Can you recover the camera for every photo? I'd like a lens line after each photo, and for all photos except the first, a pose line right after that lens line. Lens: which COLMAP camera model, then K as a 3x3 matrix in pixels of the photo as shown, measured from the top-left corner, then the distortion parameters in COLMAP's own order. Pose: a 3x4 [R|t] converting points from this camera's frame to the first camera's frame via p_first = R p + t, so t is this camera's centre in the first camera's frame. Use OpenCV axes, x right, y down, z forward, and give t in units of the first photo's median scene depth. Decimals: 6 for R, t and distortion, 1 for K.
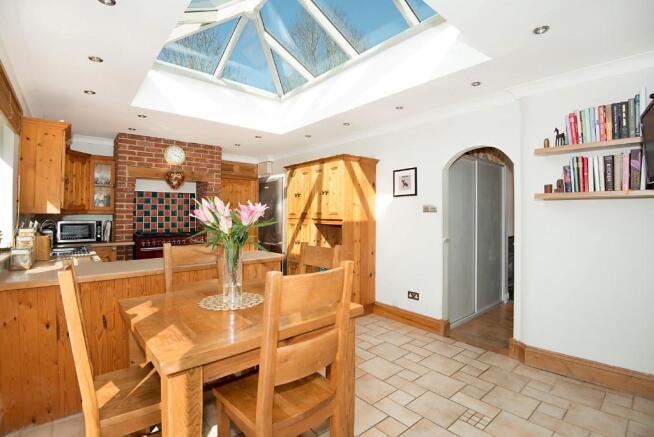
lens RADIAL K [[309.6, 0, 328.2], [0, 309.6, 216.3], [0, 0, 1]] dist [0.001448, -0.000073]
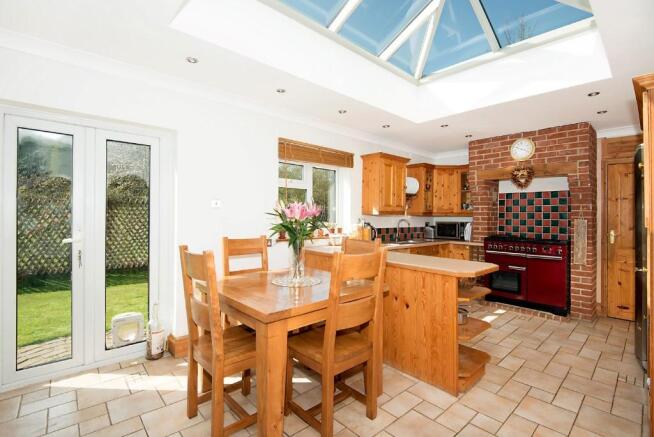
lens RADIAL K [[309.6, 0, 327.3], [0, 309.6, 212.7], [0, 0, 1]] dist [0.001448, -0.000073]
pose [[0.046287, -0.005311, -0.998914, 0.352776], [-0.015247, 0.999866, -0.006023, -0.005400], [0.998812, 0.015510, 0.046199, 0.417613]]
